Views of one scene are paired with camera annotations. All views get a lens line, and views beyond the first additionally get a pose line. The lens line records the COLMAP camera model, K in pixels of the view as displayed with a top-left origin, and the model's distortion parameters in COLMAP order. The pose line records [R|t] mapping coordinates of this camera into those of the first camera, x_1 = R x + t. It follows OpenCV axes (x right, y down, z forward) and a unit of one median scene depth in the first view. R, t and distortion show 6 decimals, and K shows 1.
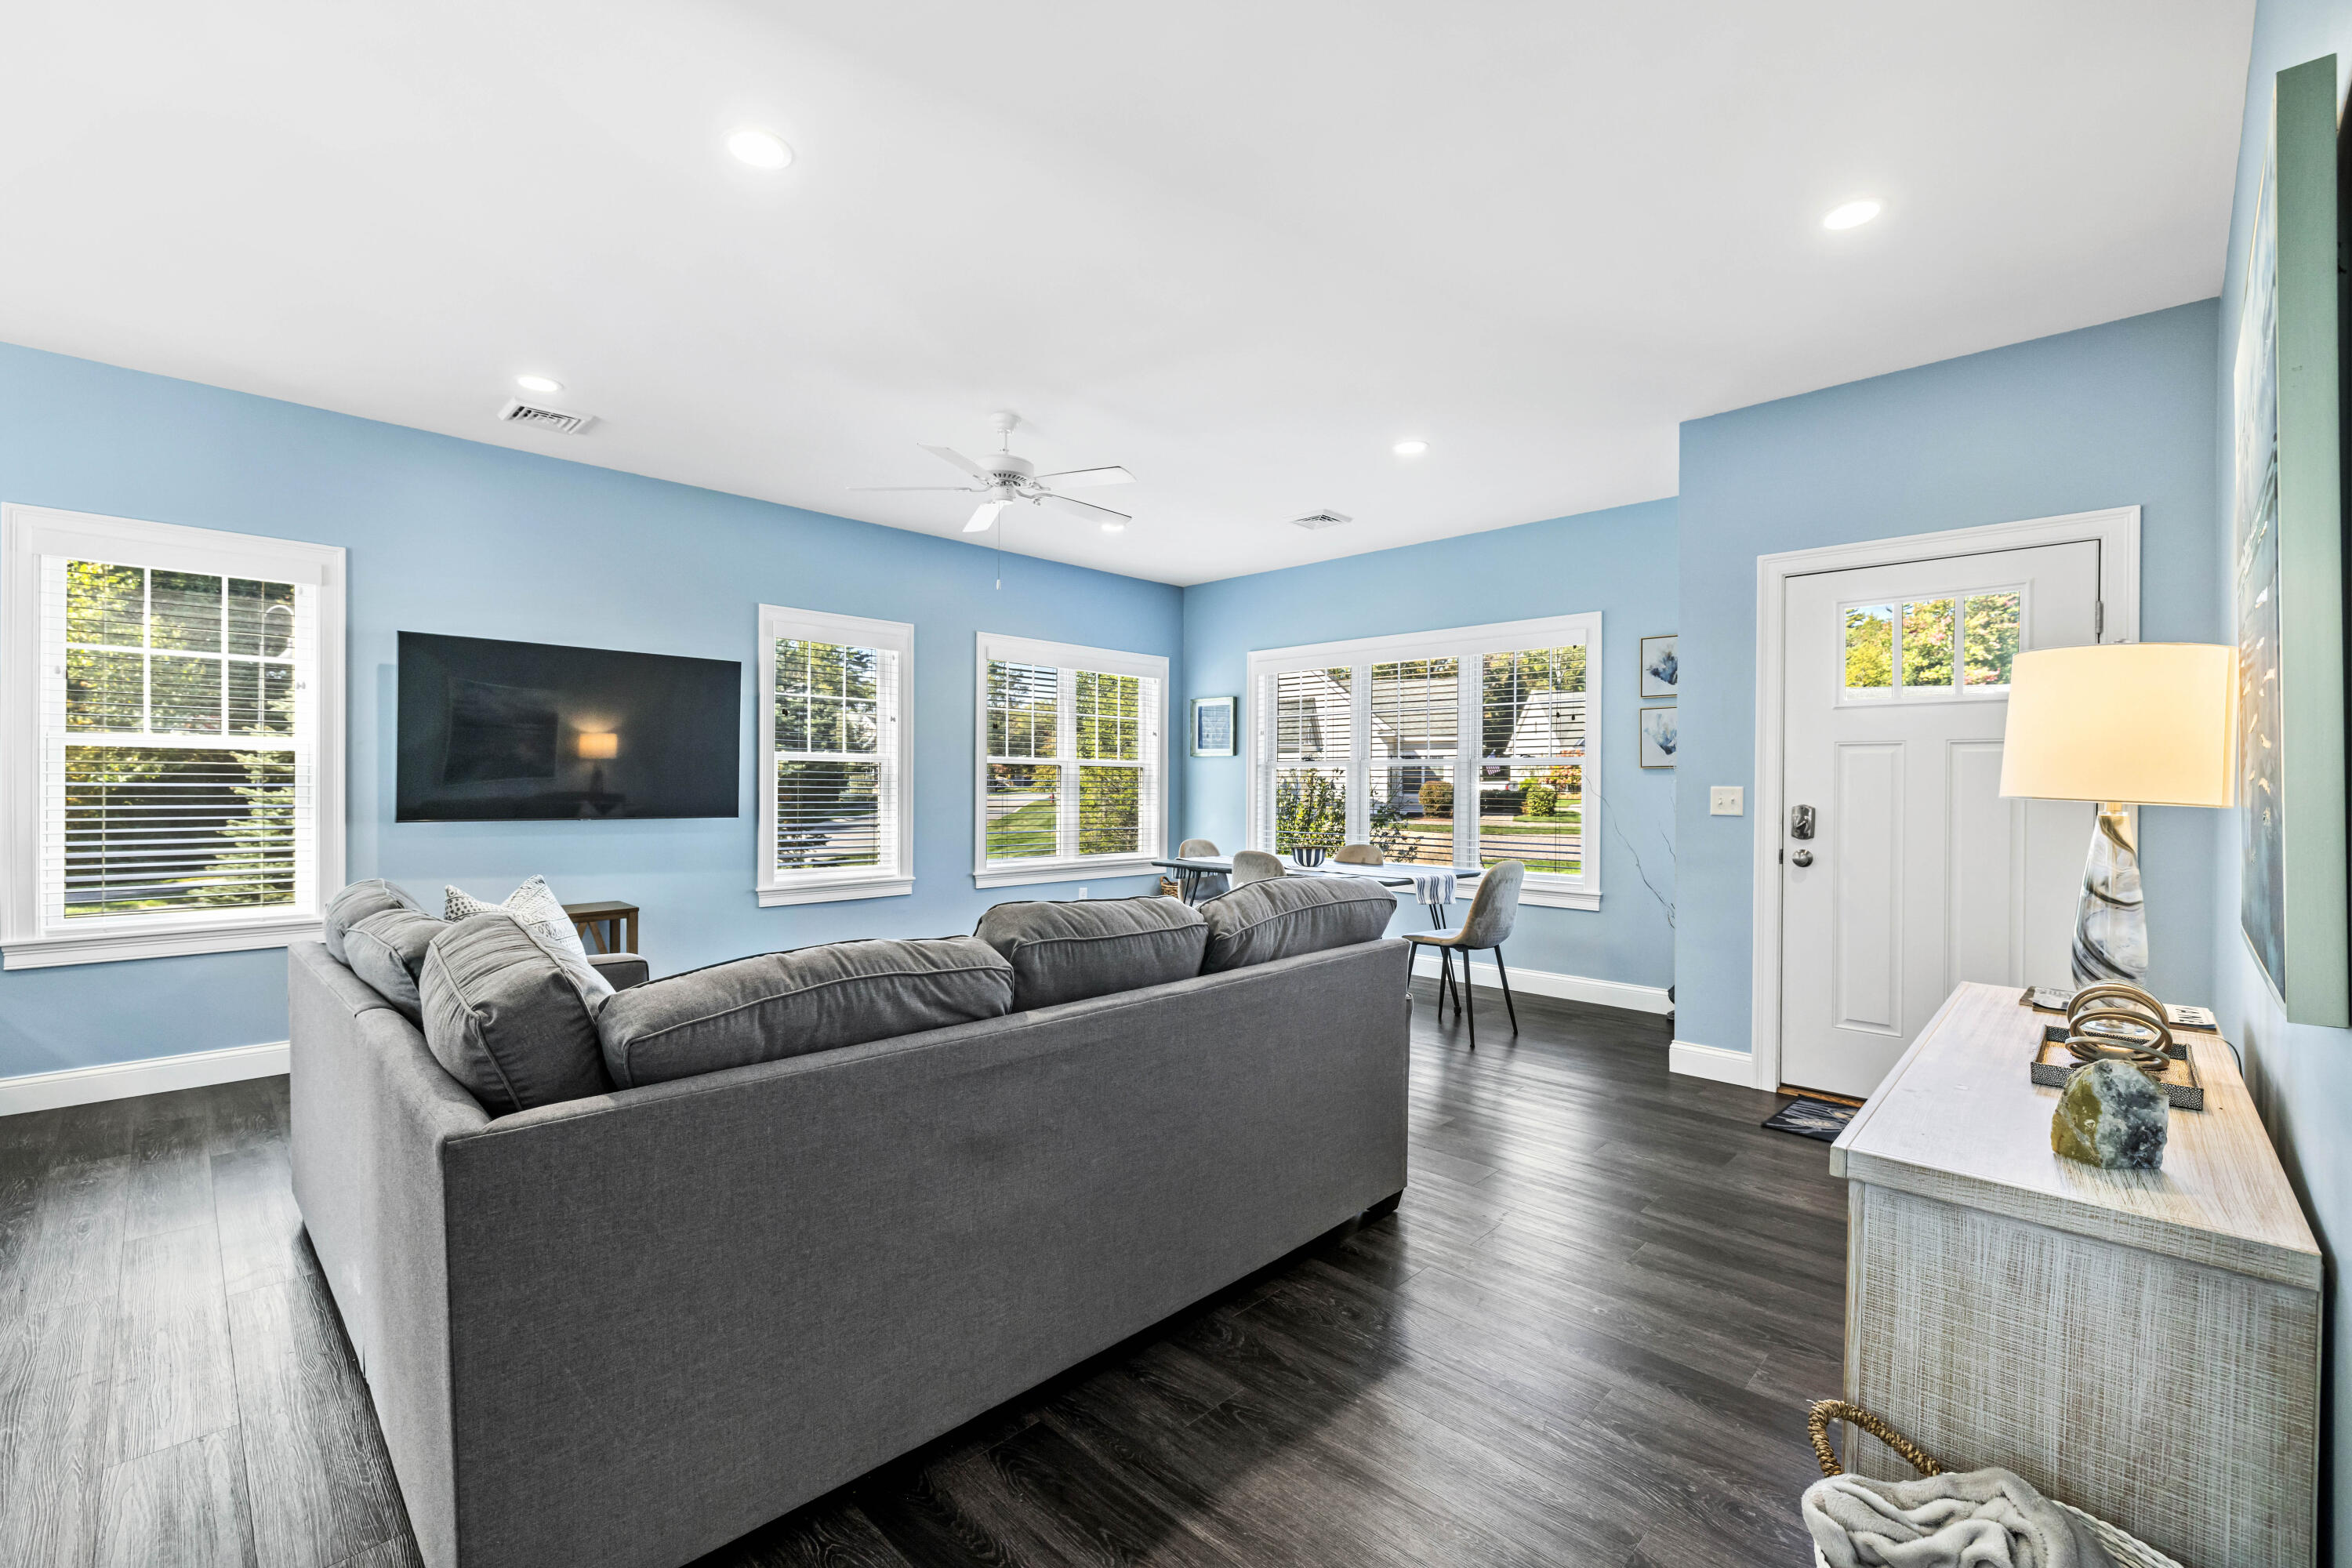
lens RADIAL K [[990.0, 0, 1171.8], [0, 990.0, 784.6], [0, 0, 1]] dist [-0.001671, -0.000096]
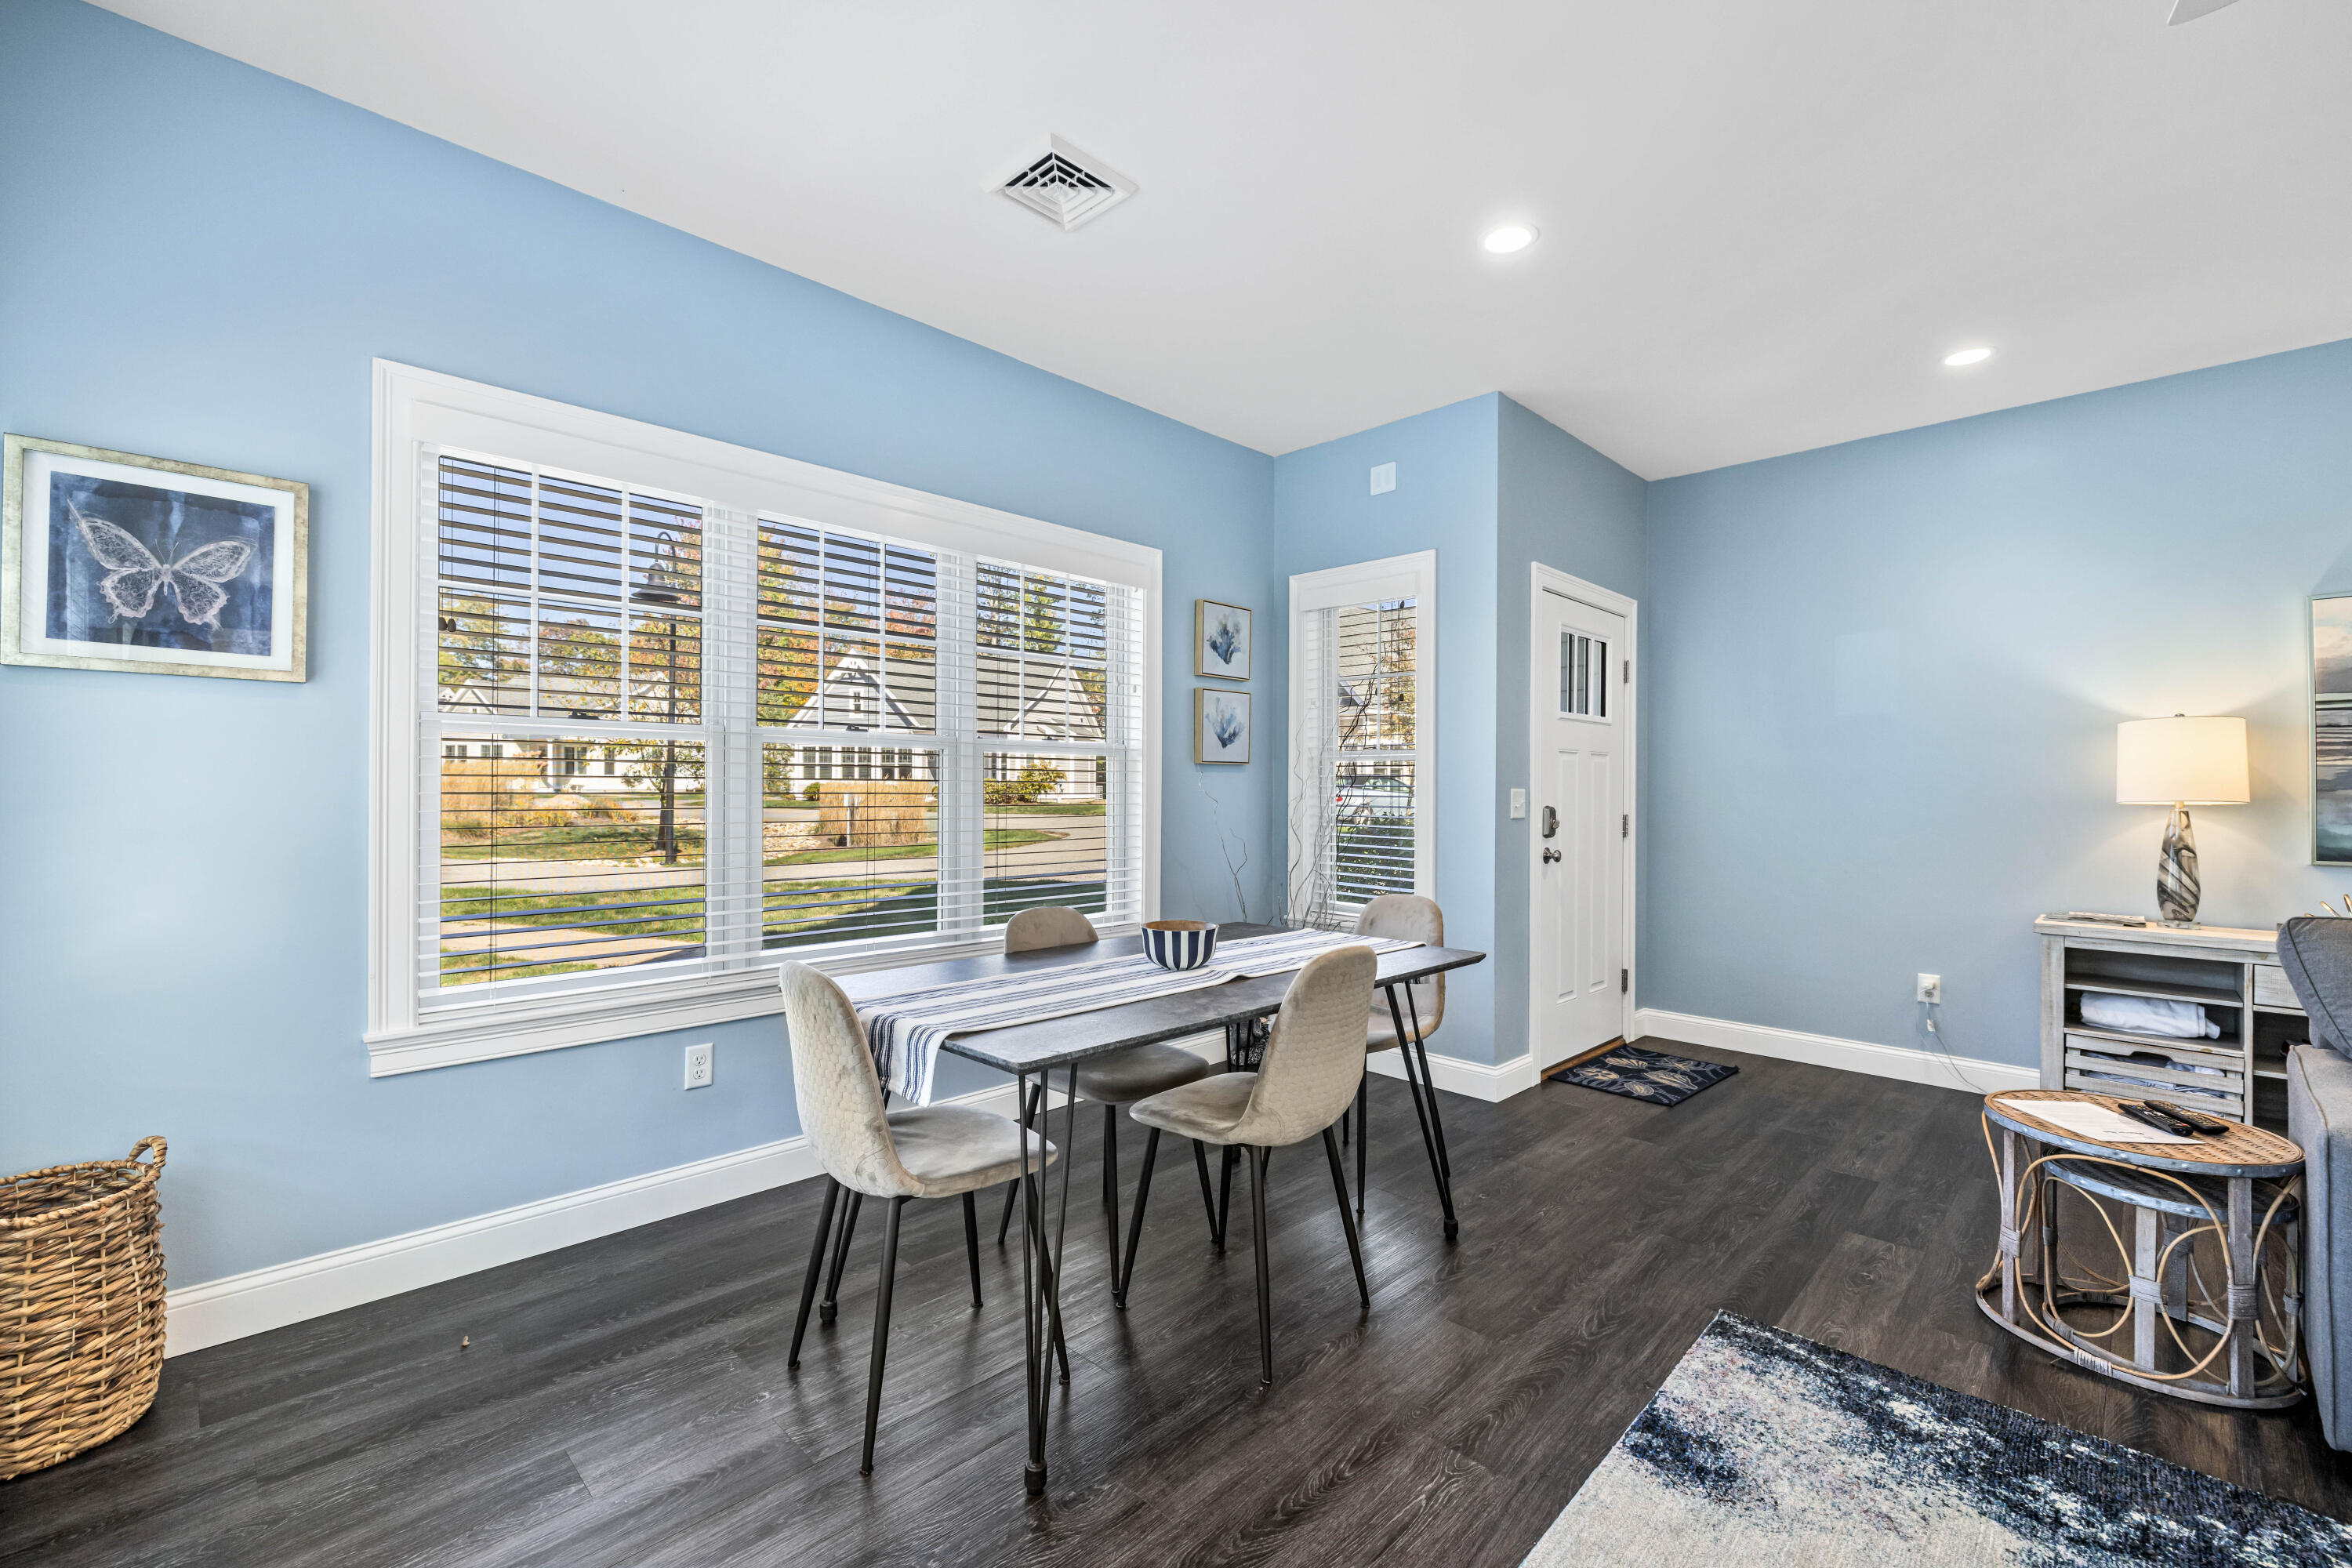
lens RADIAL K [[990.0, 0, 1168.3], [0, 990.0, 787.3], [0, 0, 1]] dist [-0.001671, -0.000096]
pose [[0.009497, -0.007006, 0.999930, -0.336023], [-0.007799, 0.999945, 0.007080, -0.003225], [-0.999924, -0.007866, 0.009442, 1.079214]]
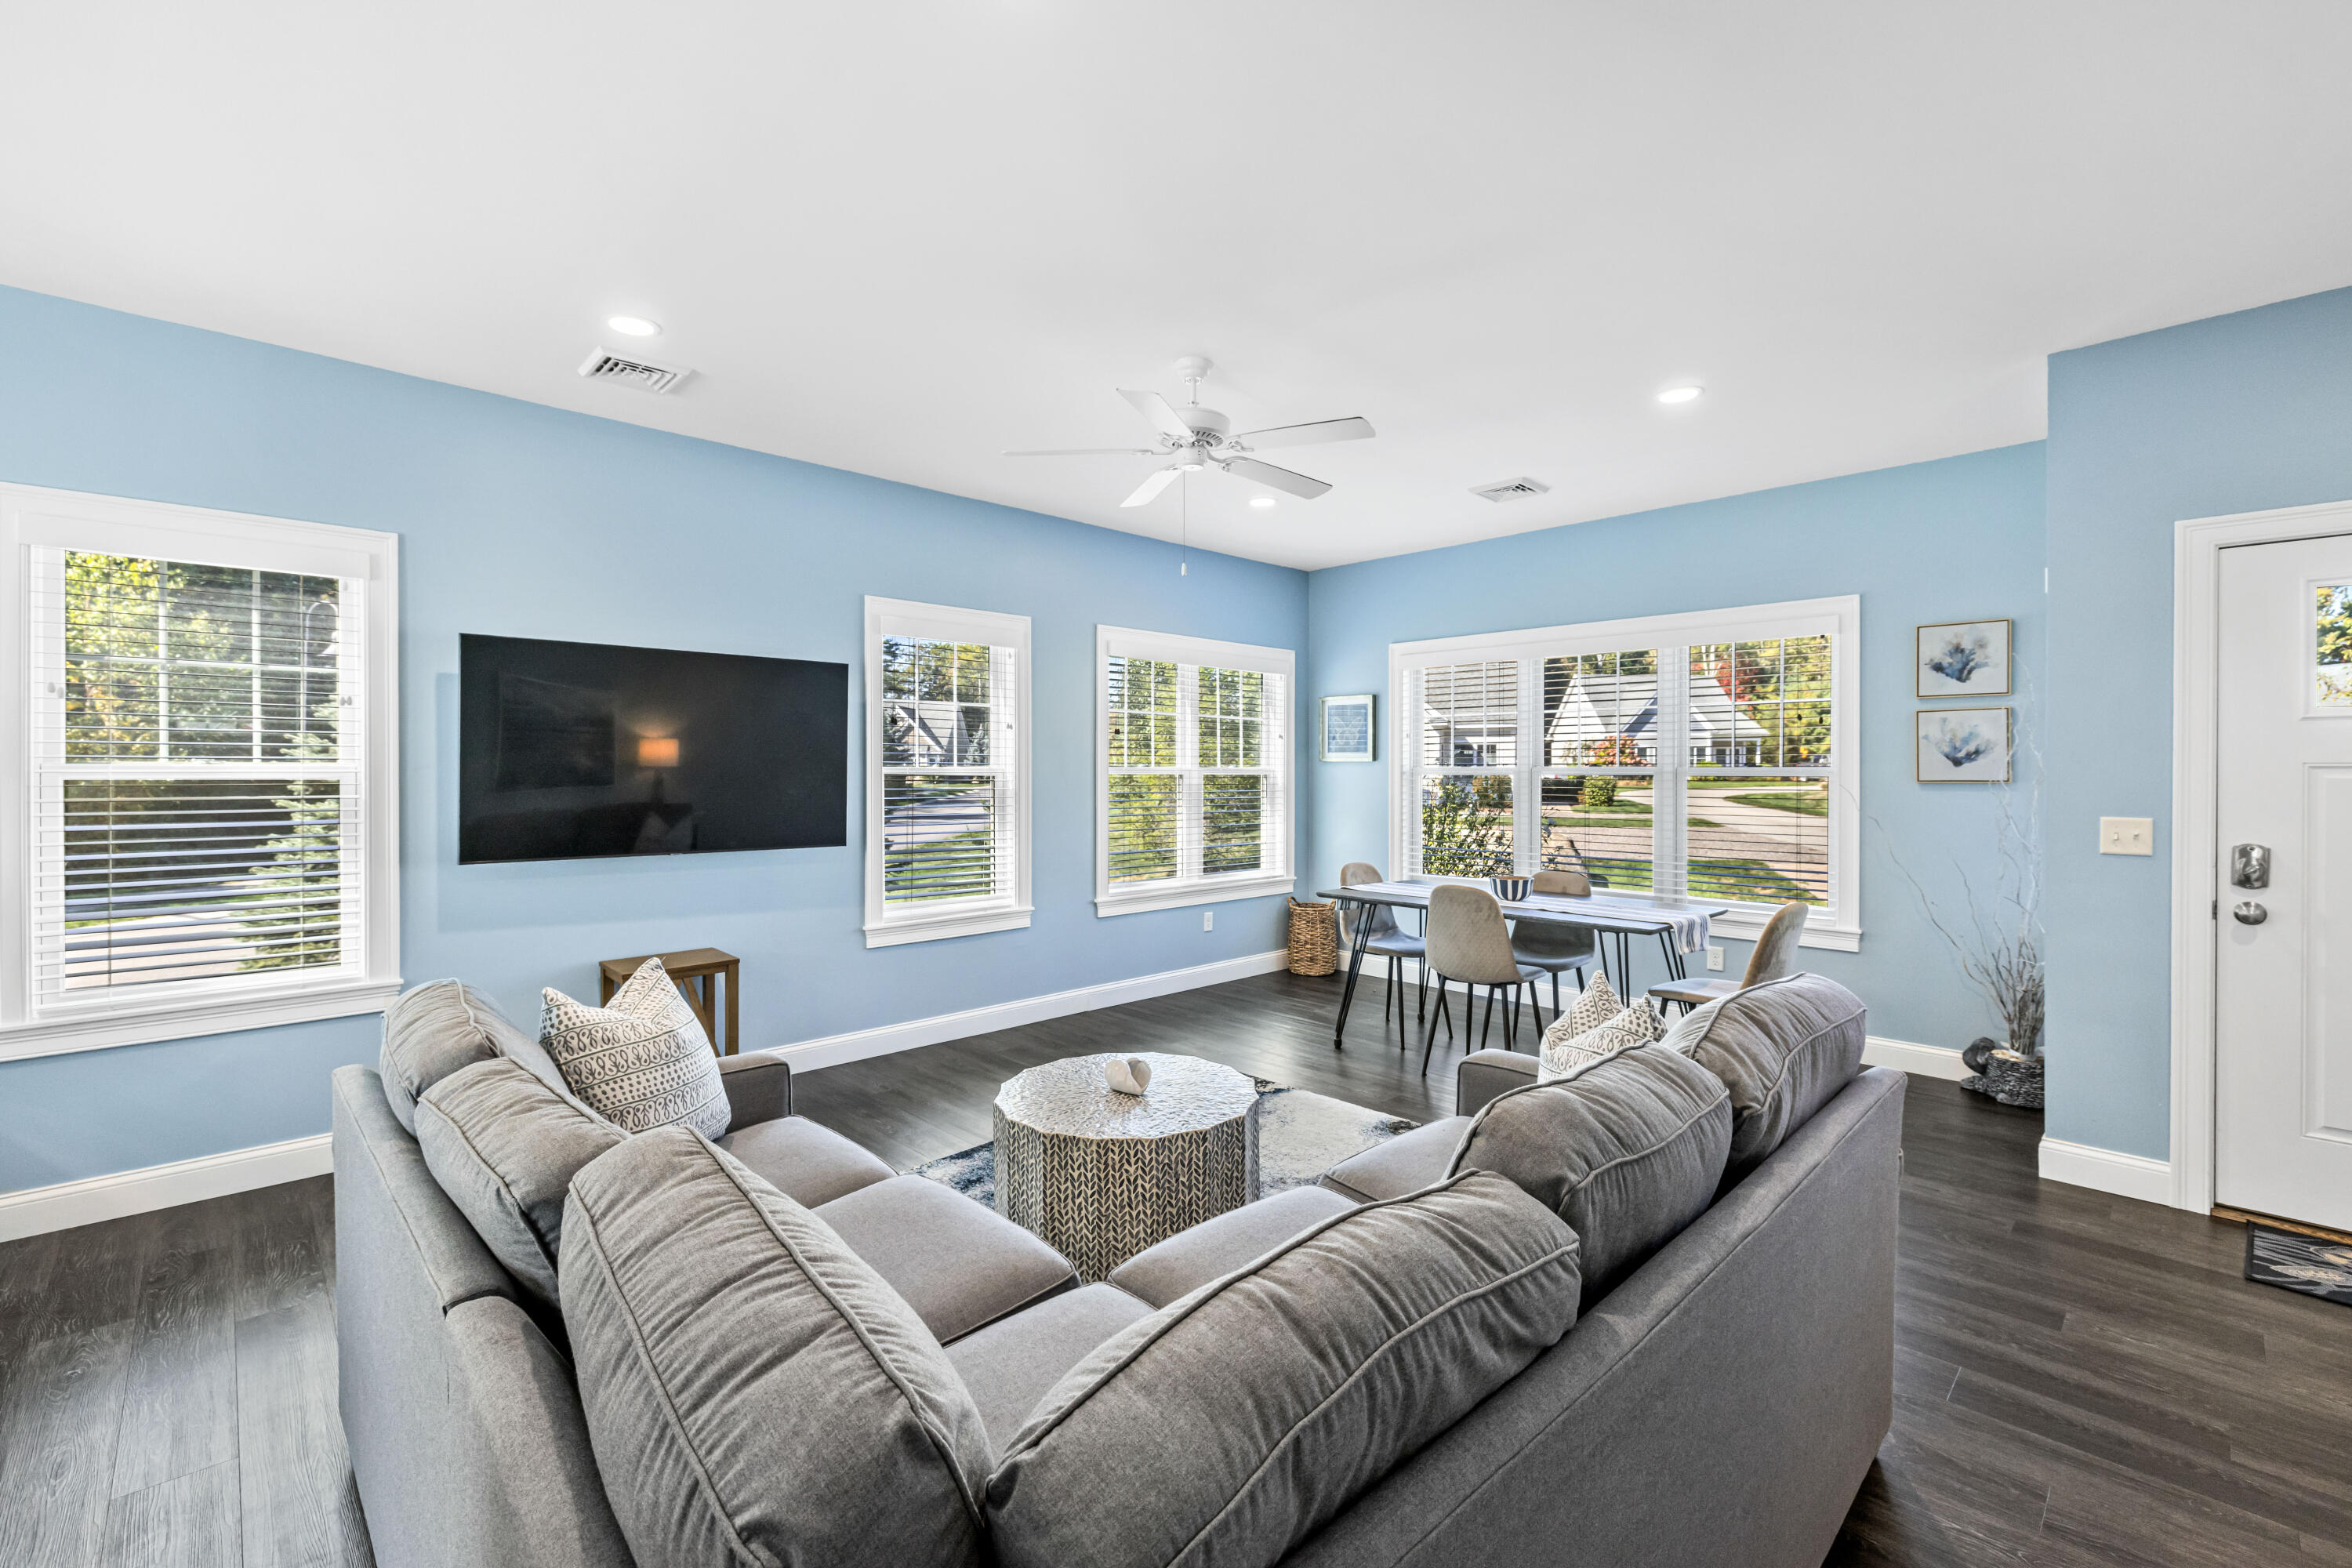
lens RADIAL K [[990.0, 0, 1165.2], [0, 990.0, 770.9], [0, 0, 1]] dist [-0.001671, -0.000096]
pose [[0.999551, -0.004925, -0.029558, -0.141394], [0.004920, 0.999988, -0.000256, -0.031120], [0.029559, 0.000110, 0.999563, 0.159216]]
